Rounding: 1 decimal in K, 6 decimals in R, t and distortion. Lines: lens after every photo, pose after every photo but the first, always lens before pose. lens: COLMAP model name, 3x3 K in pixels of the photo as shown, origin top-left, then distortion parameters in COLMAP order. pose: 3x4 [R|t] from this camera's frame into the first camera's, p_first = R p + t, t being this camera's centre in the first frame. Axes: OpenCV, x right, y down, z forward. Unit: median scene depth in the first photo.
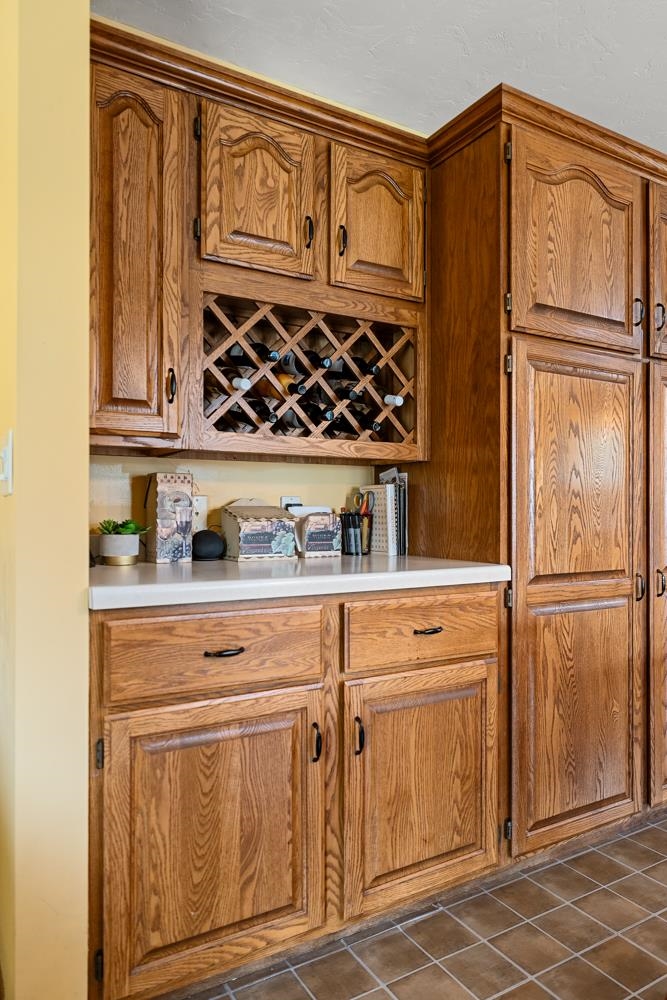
lens RADIAL K [[679.5, 0, 333.9], [0, 679.5, 504.2], [0, 0, 1]] dist [0.003689, 0.001010]
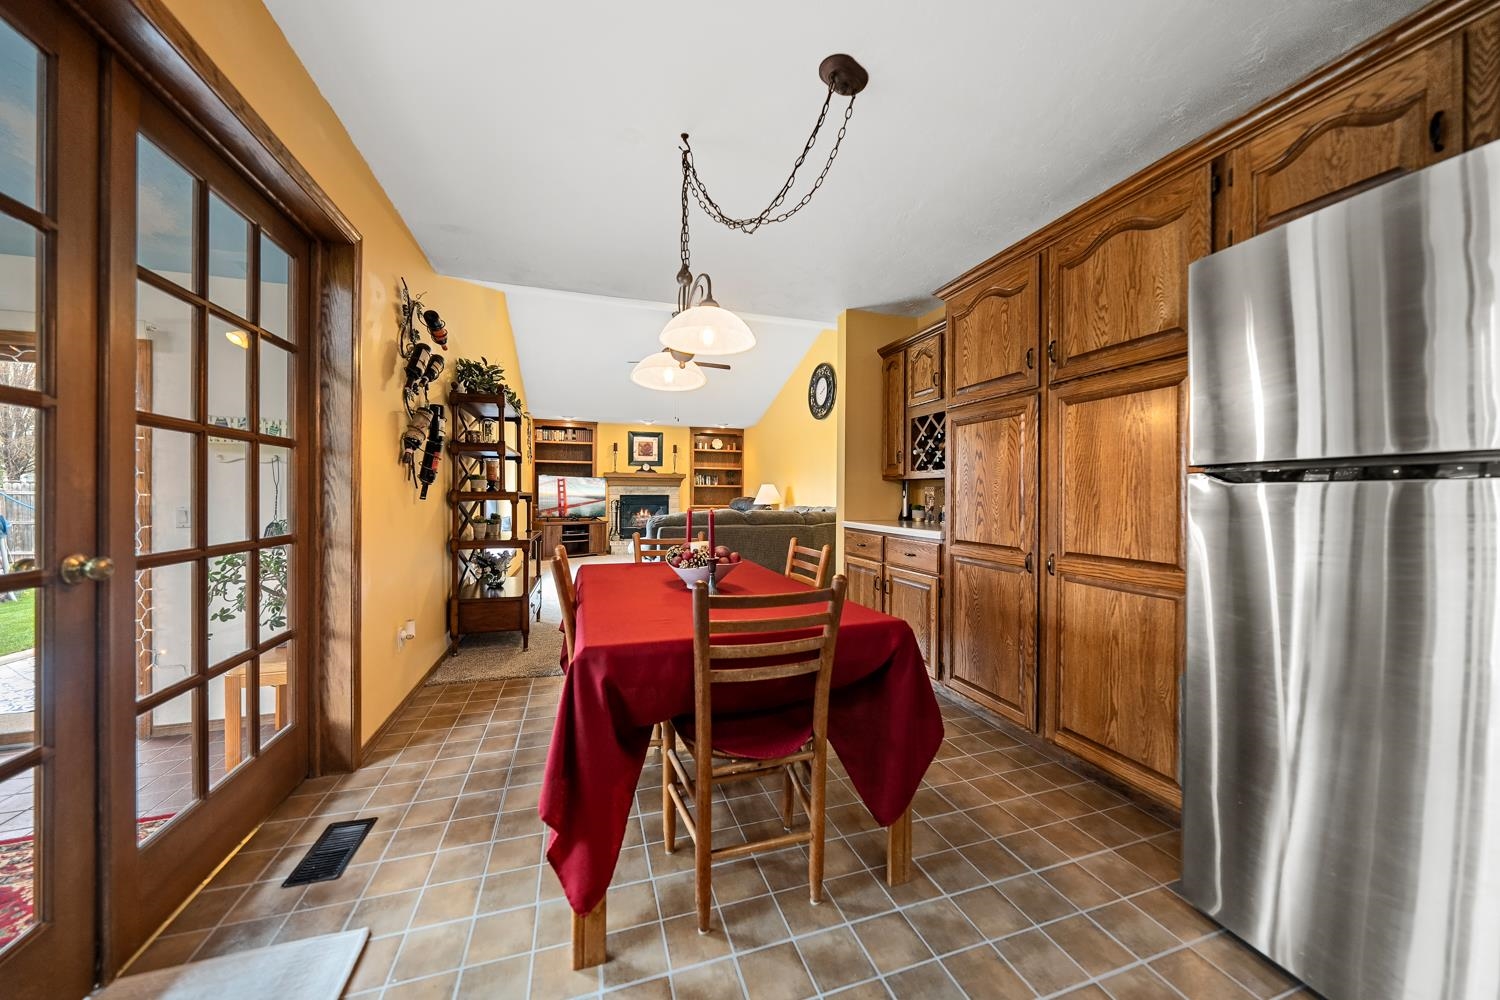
lens RADIAL K [[506.3, 0, 745.9], [0, 506.3, 489.9], [0, 0, 1]] dist [-0.001319, -0.000037]
pose [[-0.231246, -0.011635, -0.972826, 1.724796], [0.003104, 0.999915, -0.012697, -0.012674], [0.972890, -0.005956, -0.231190, 0.758977]]
